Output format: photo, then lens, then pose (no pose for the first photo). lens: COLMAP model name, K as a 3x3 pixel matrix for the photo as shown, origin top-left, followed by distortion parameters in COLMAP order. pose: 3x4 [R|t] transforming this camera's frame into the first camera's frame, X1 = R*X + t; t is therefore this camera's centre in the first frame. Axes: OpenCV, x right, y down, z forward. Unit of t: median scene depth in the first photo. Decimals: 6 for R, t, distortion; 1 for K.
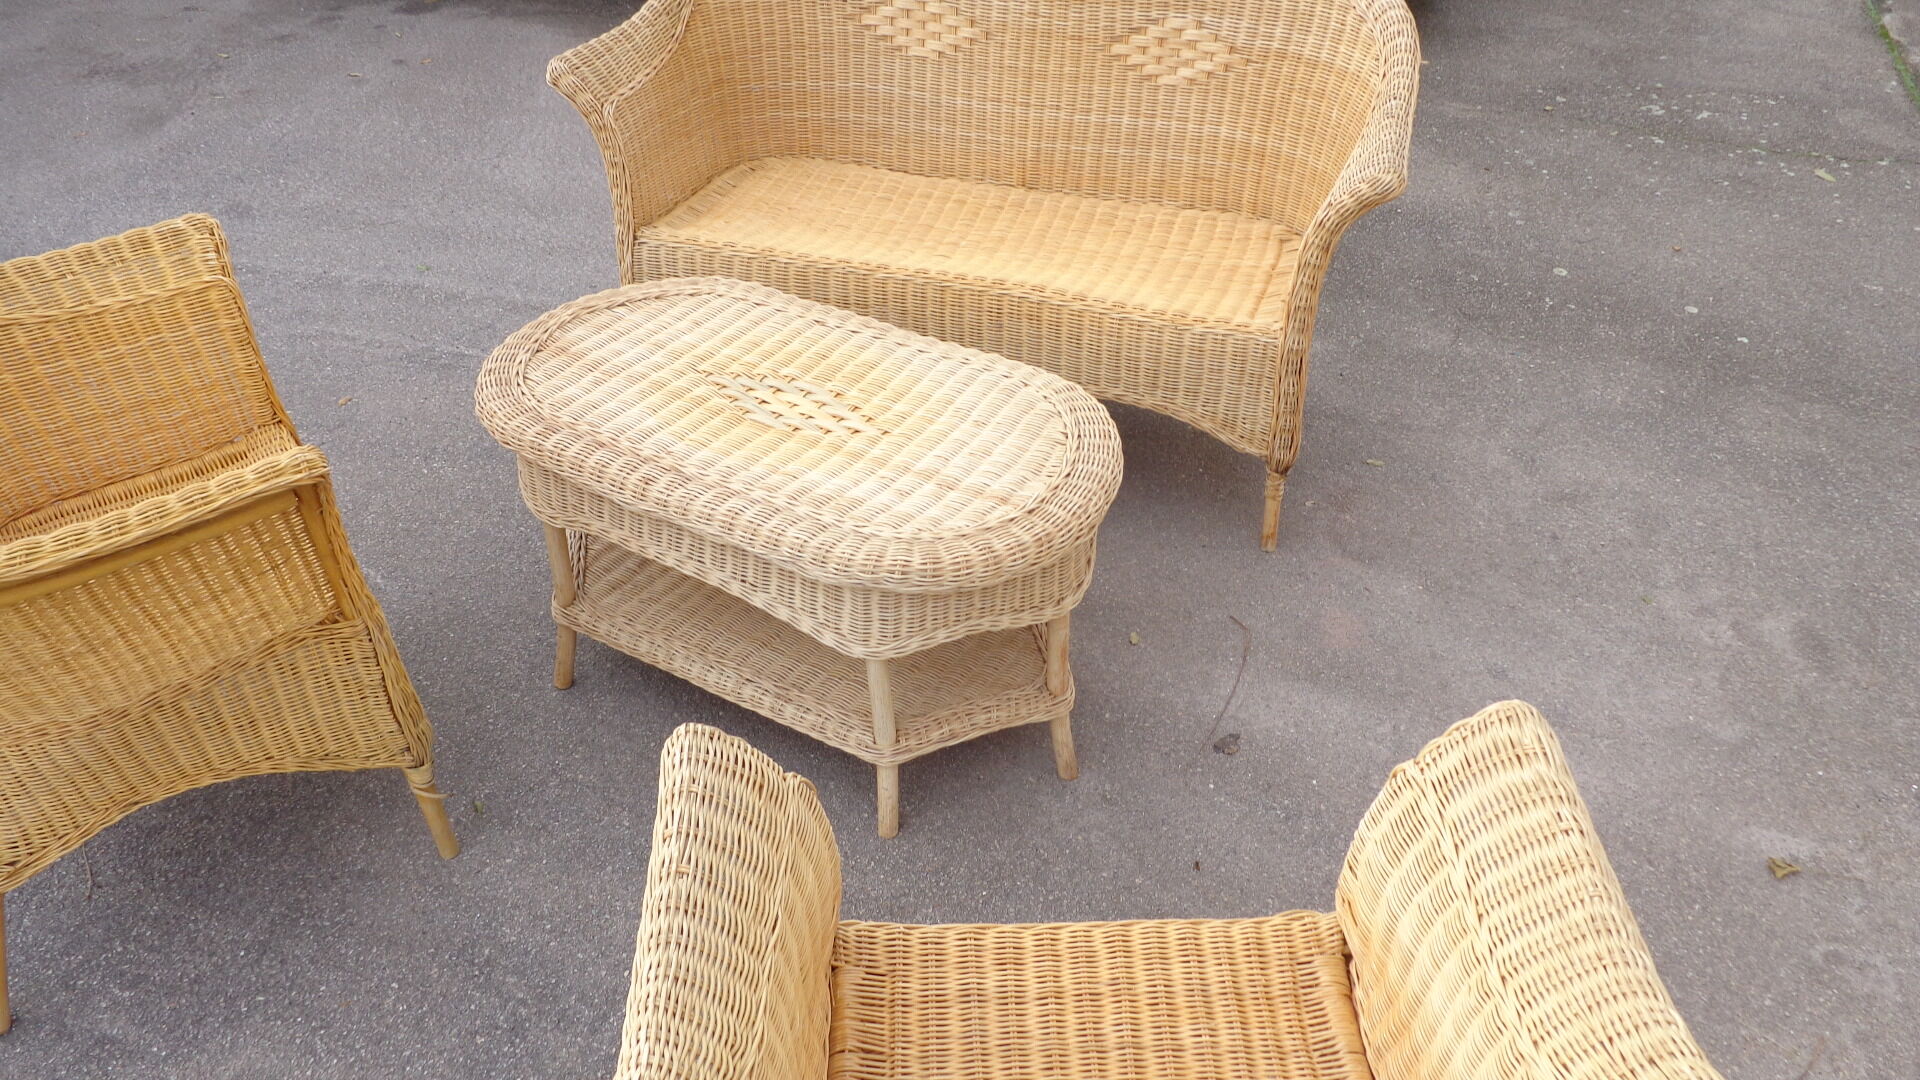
lens RADIAL K [[1410.7, 0, 960.0], [0, 1410.7, 540.0], [0, 0, 1]] dist [-0.017206, 0.001775]
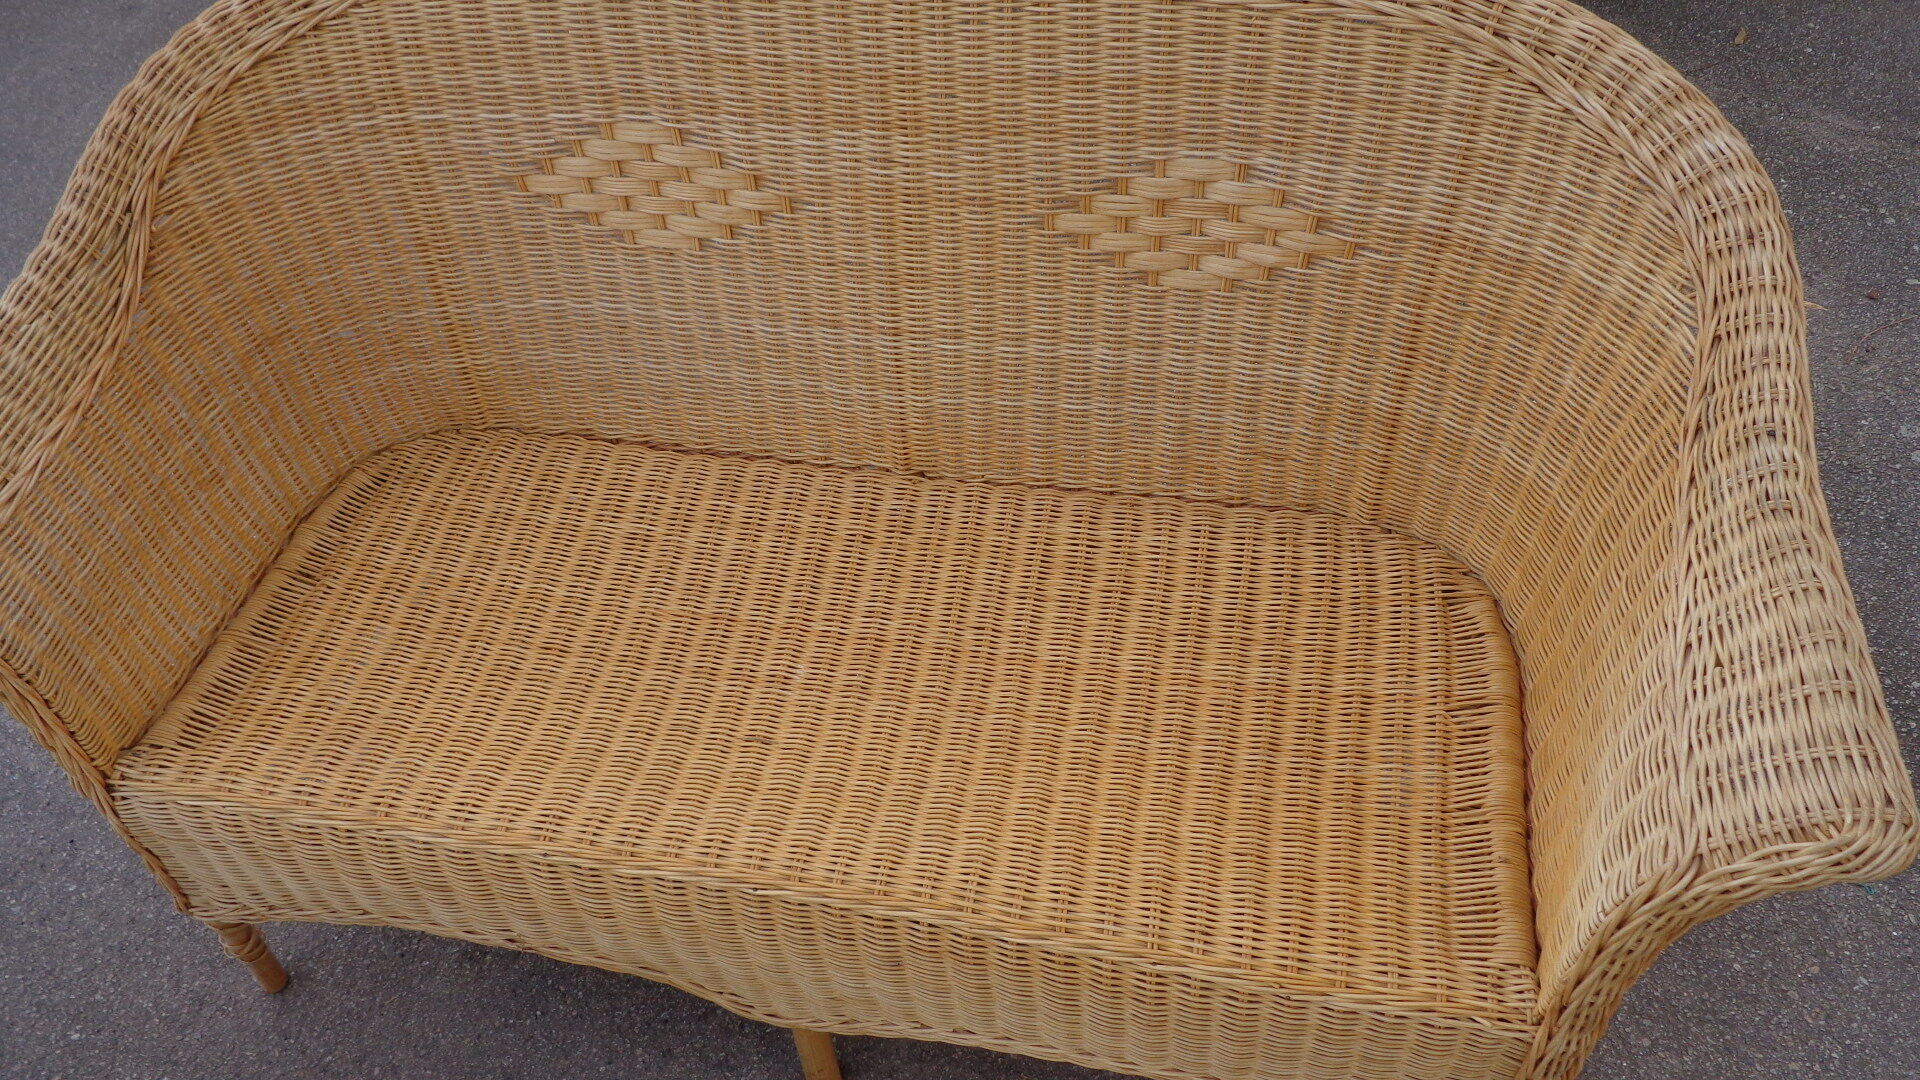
lens RADIAL K [[1458.5, 0, 965.3], [0, 1458.5, 582.8], [0, 0, 1]] dist [-0.008787, -0.002185]
pose [[0.991486, -0.127480, 0.026538, 0.049486], [0.119924, 0.973379, 0.195322, -0.333083], [-0.050731, -0.190476, 0.980380, 0.505212]]
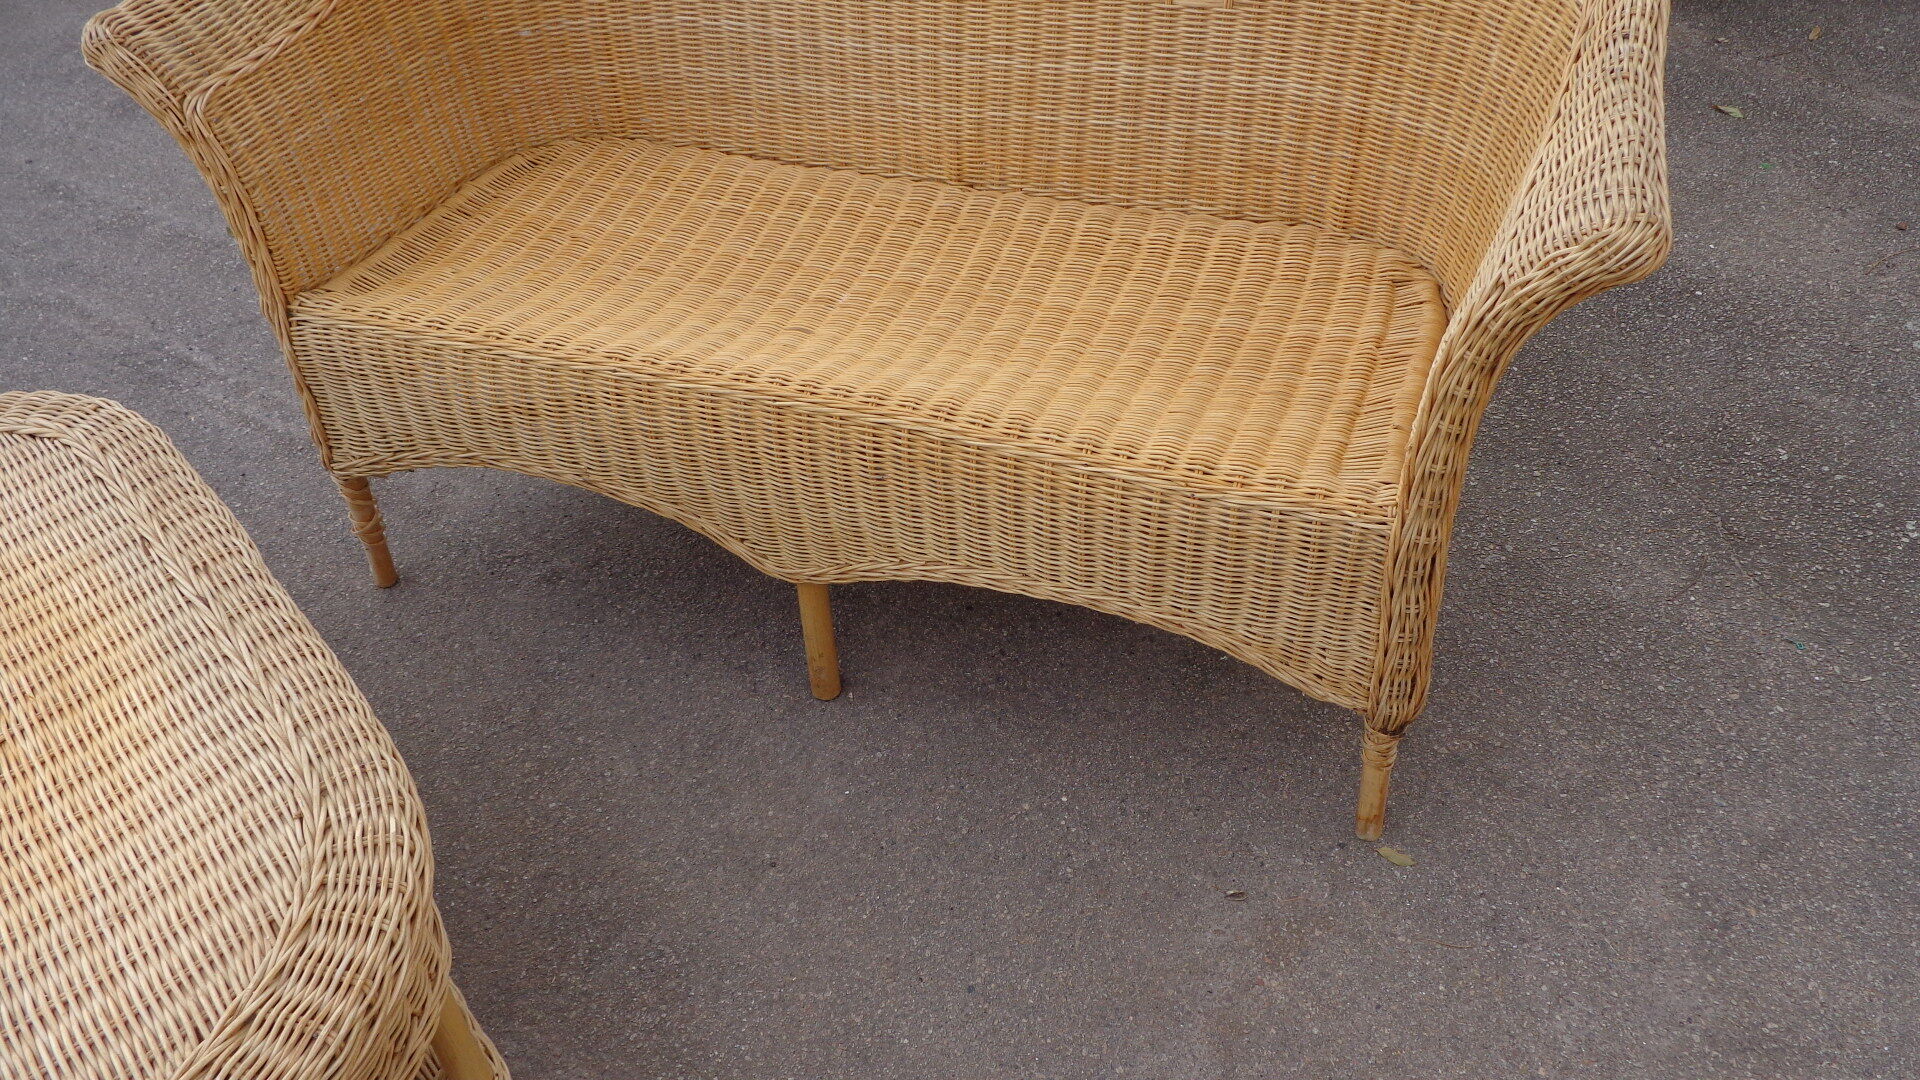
lens RADIAL K [[1444.0, 0, 948.0], [0, 1444.0, 541.7], [0, 0, 1]] dist [-0.001984, -0.010773]
pose [[0.997398, -0.015408, -0.070426, 0.086745], [0.021328, 0.996229, 0.084095, -0.158825], [0.068865, -0.085378, 0.993966, 0.393109]]
